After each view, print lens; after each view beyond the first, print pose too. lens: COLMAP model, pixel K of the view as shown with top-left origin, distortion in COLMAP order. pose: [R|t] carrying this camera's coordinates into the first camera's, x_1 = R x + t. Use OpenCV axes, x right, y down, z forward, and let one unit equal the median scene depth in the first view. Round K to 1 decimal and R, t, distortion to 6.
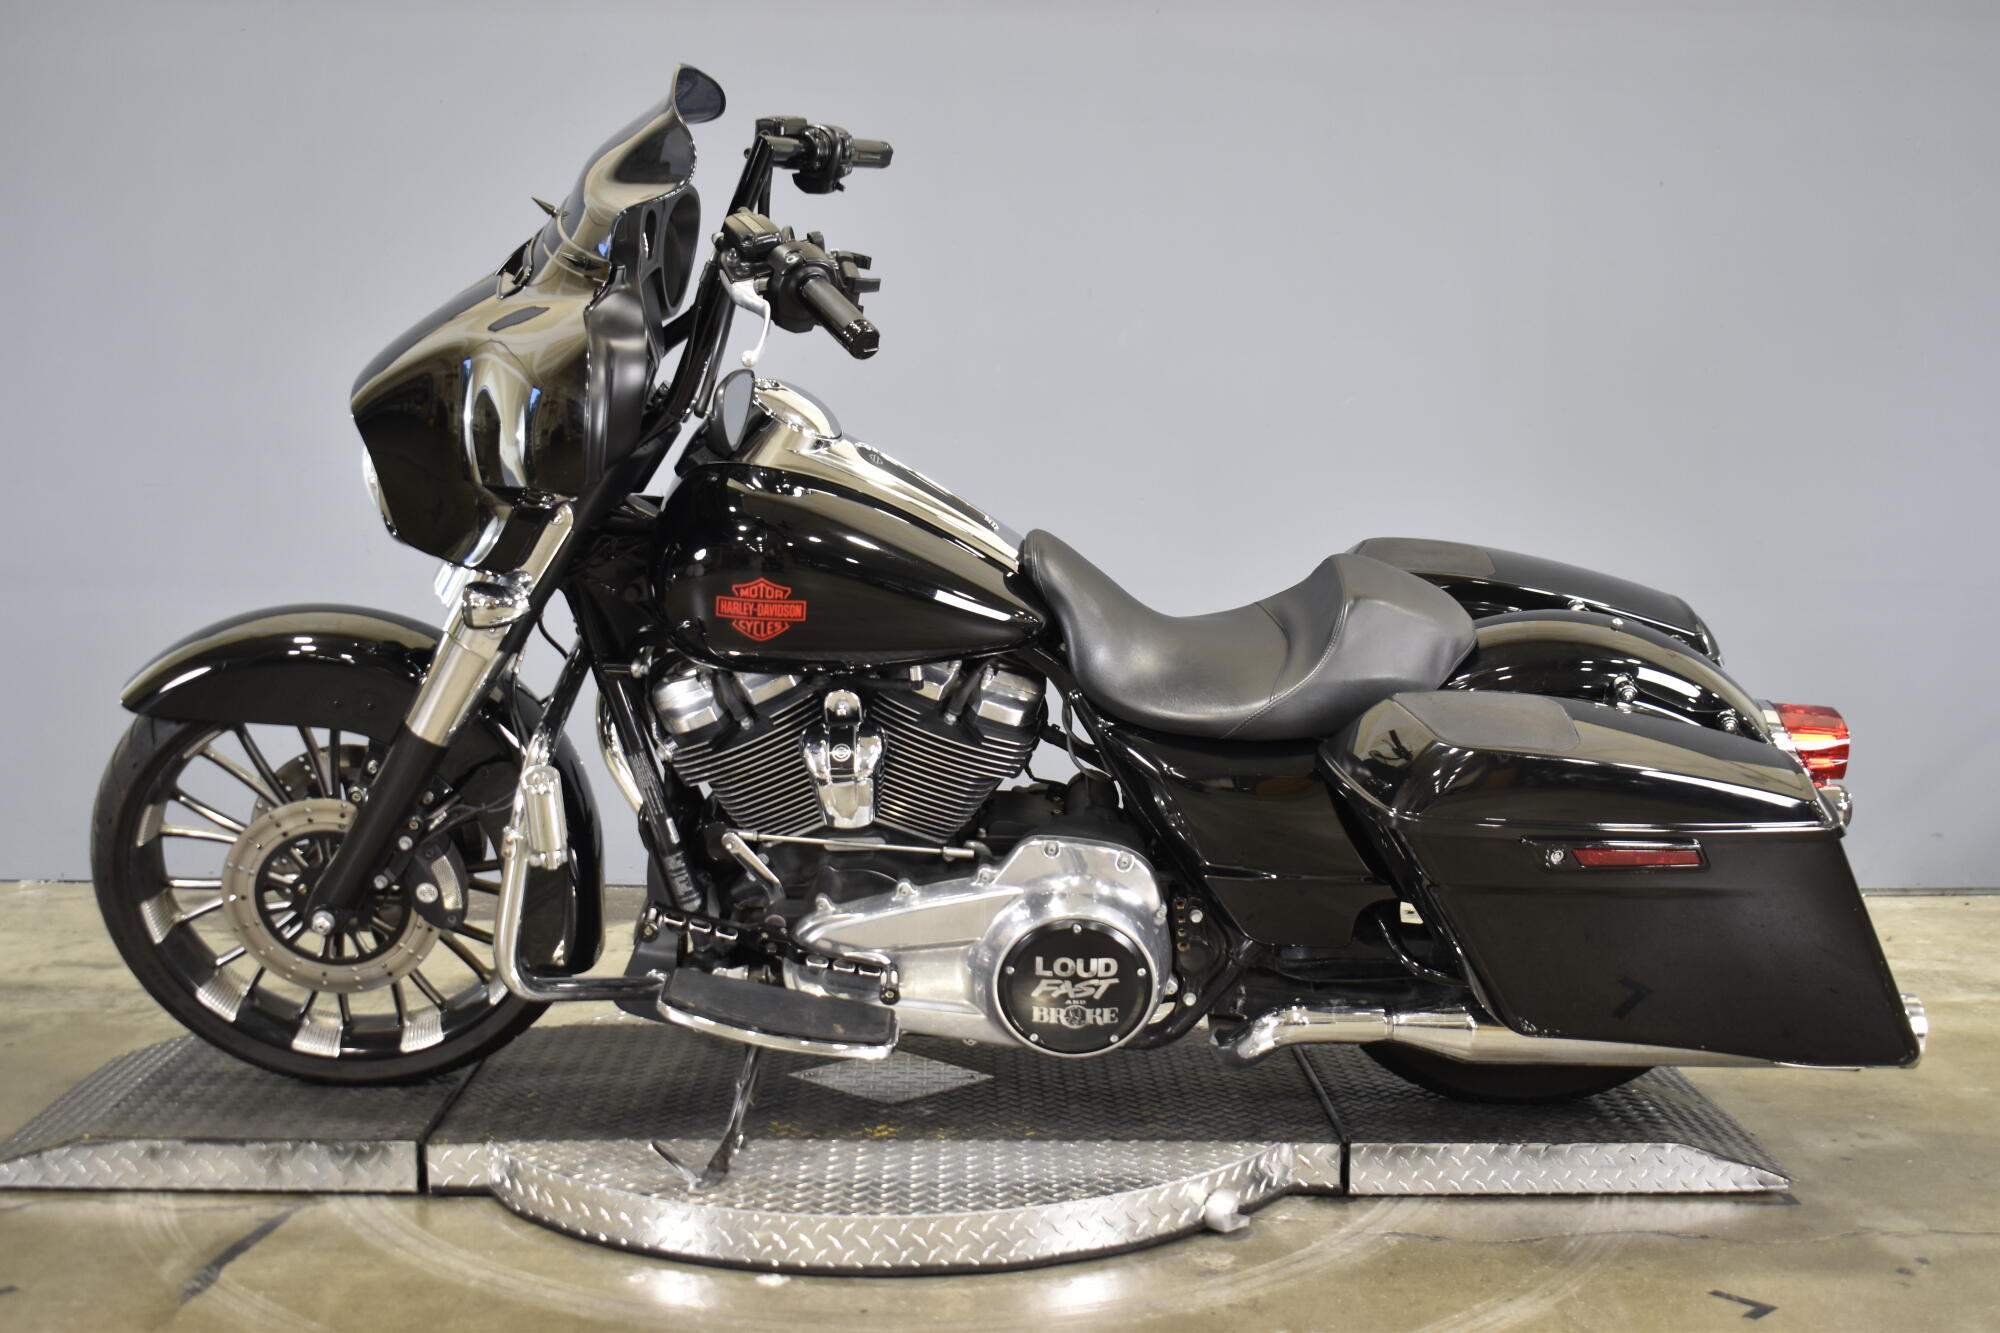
lens RADIAL K [[2489.1, 0, 1001.3], [0, 2489.1, 676.1], [0, 0, 1]] dist [-0.055056, 0.000000]
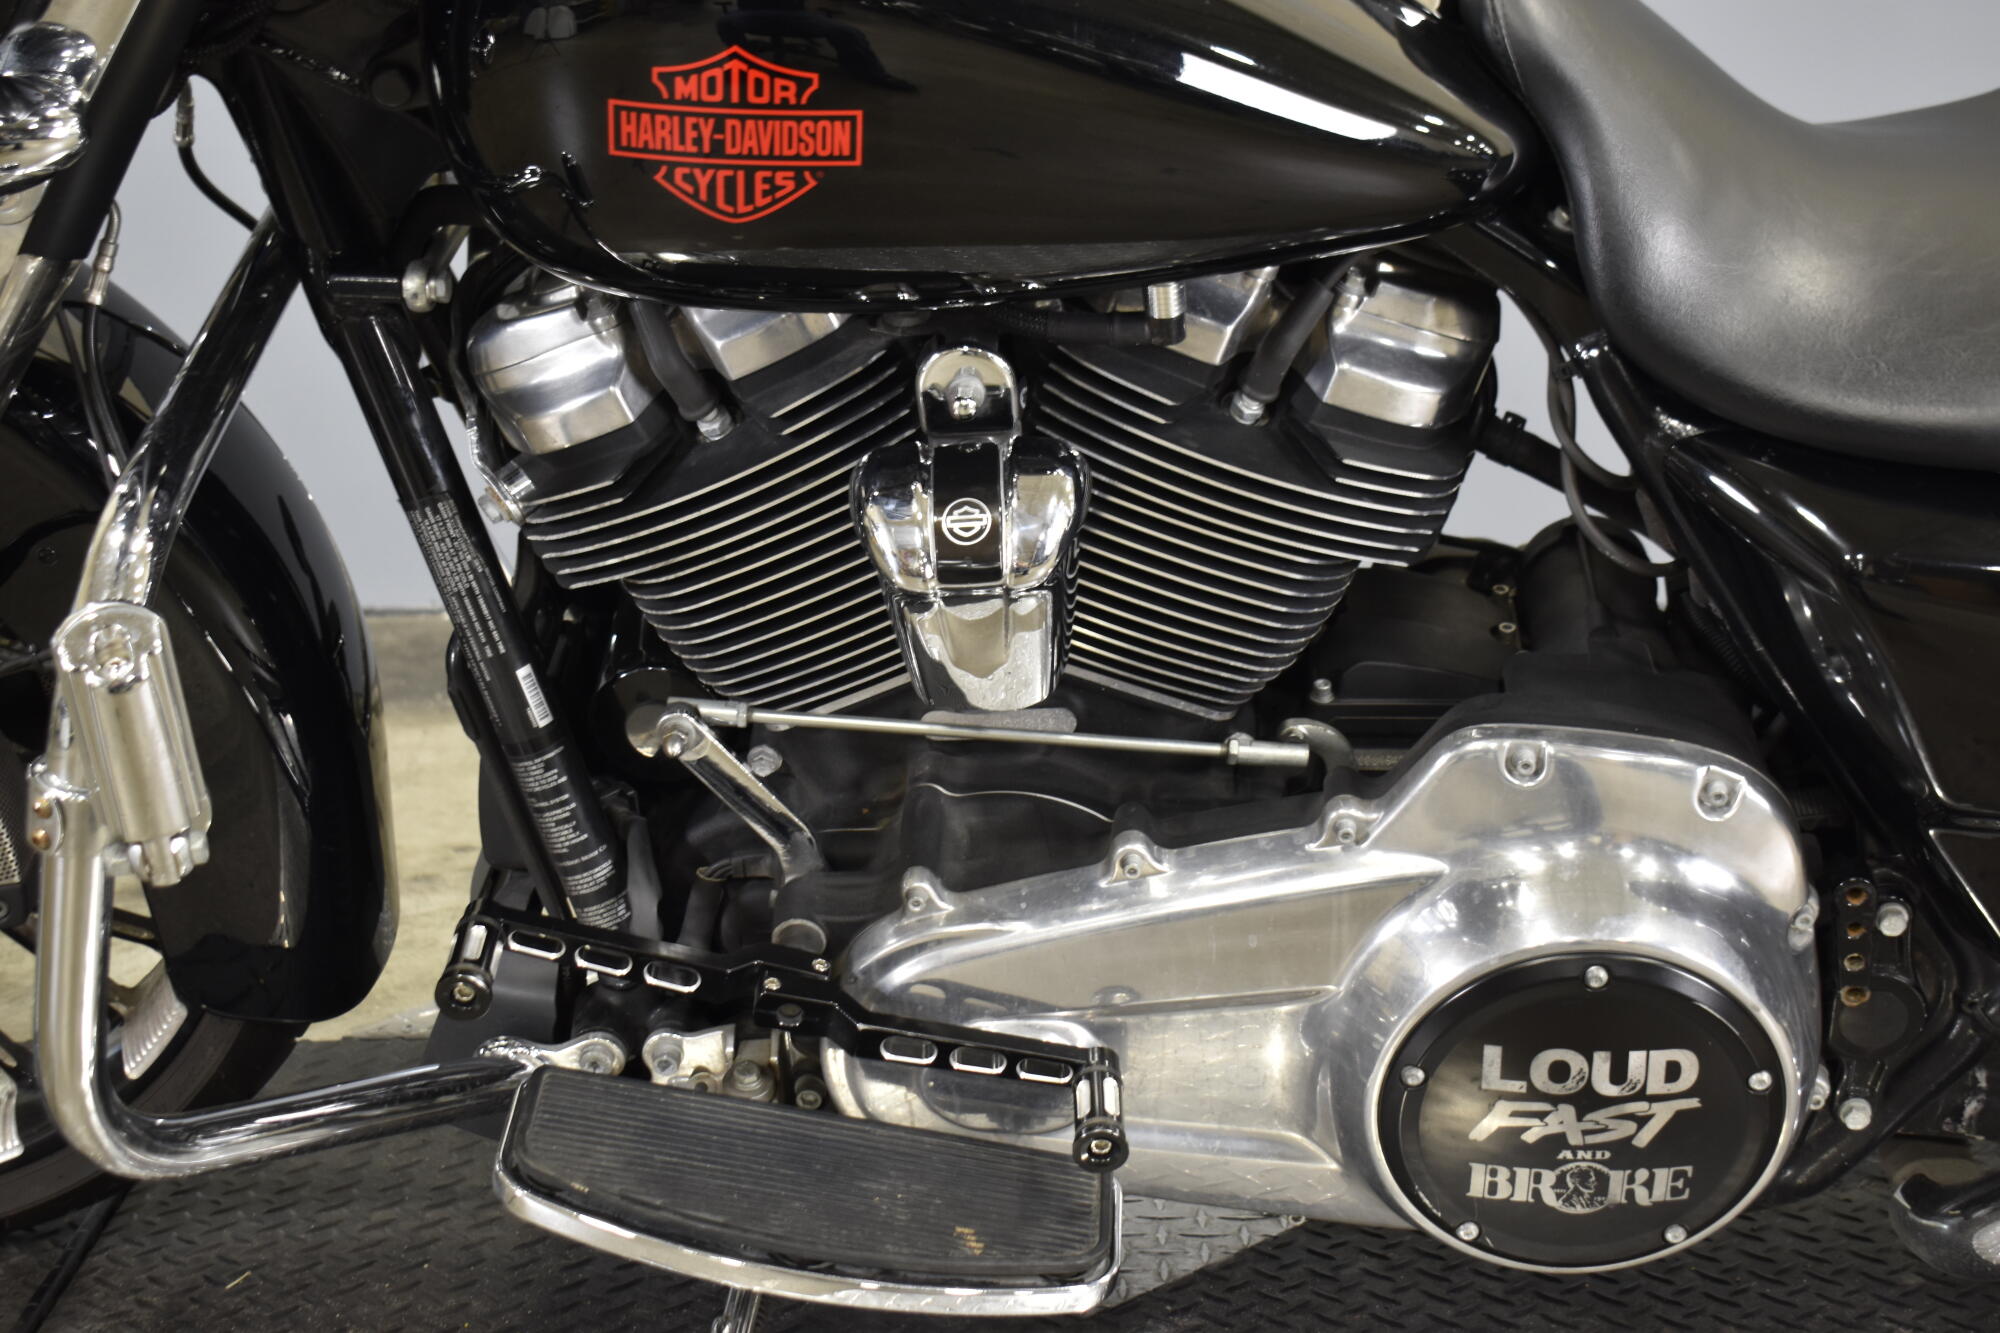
lens RADIAL K [[3412.9, 0, 994.8], [0, 3412.9, 669.6], [0, 0, 1]] dist [0.001772, 0.000000]
pose [[0.999119, -0.006164, -0.041513, -0.038125], [0.012485, 0.988028, 0.153771, -0.024465], [0.040068, -0.154154, 0.987234, 0.484438]]
